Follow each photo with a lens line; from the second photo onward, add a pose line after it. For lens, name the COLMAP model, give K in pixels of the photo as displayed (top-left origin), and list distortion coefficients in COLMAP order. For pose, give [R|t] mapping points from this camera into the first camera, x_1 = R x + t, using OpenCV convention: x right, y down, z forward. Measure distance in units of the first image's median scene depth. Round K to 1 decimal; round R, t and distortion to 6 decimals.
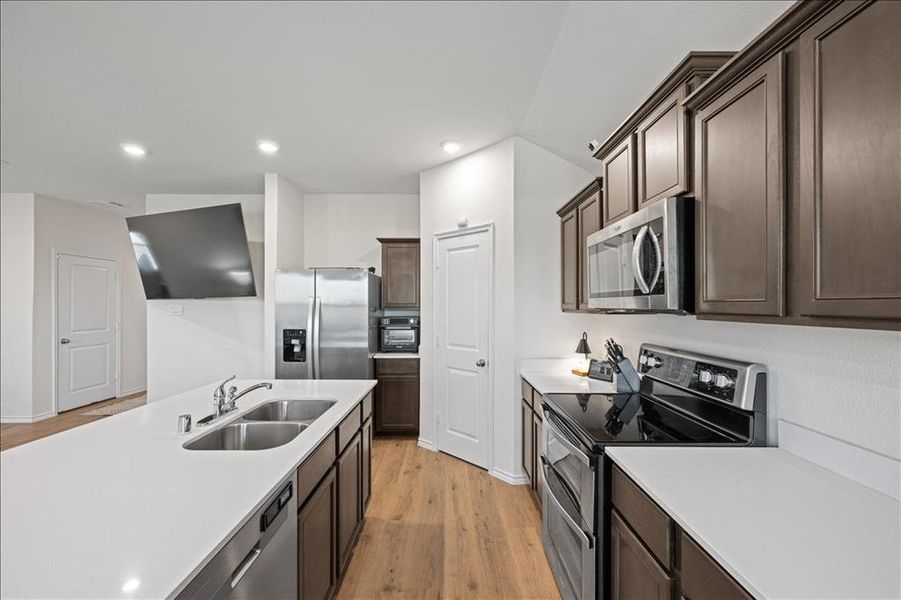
lens RADIAL K [[359.2, 0, 450.5], [0, 359.2, 300.0], [0, 0, 1]] dist [-0.000836, -0.000145]
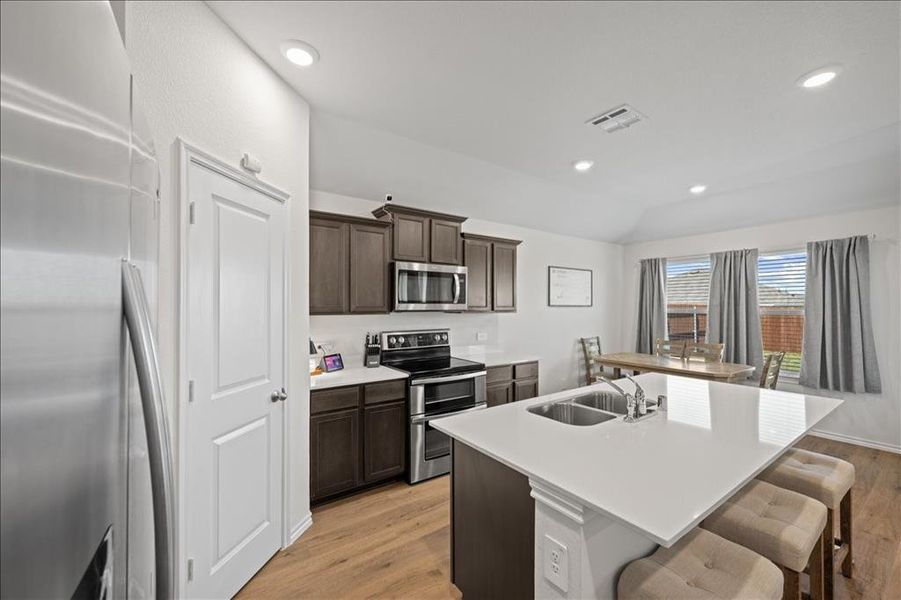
lens RADIAL K [[359.2, 0, 450.5], [0, 359.2, 300.0], [0, 0, 1]] dist [-0.000836, -0.000145]
pose [[-0.559888, 0.013156, 0.828464, -0.754296], [-0.012266, 0.999633, -0.024164, 0.011018], [-0.828477, -0.023691, -0.559521, 1.292210]]
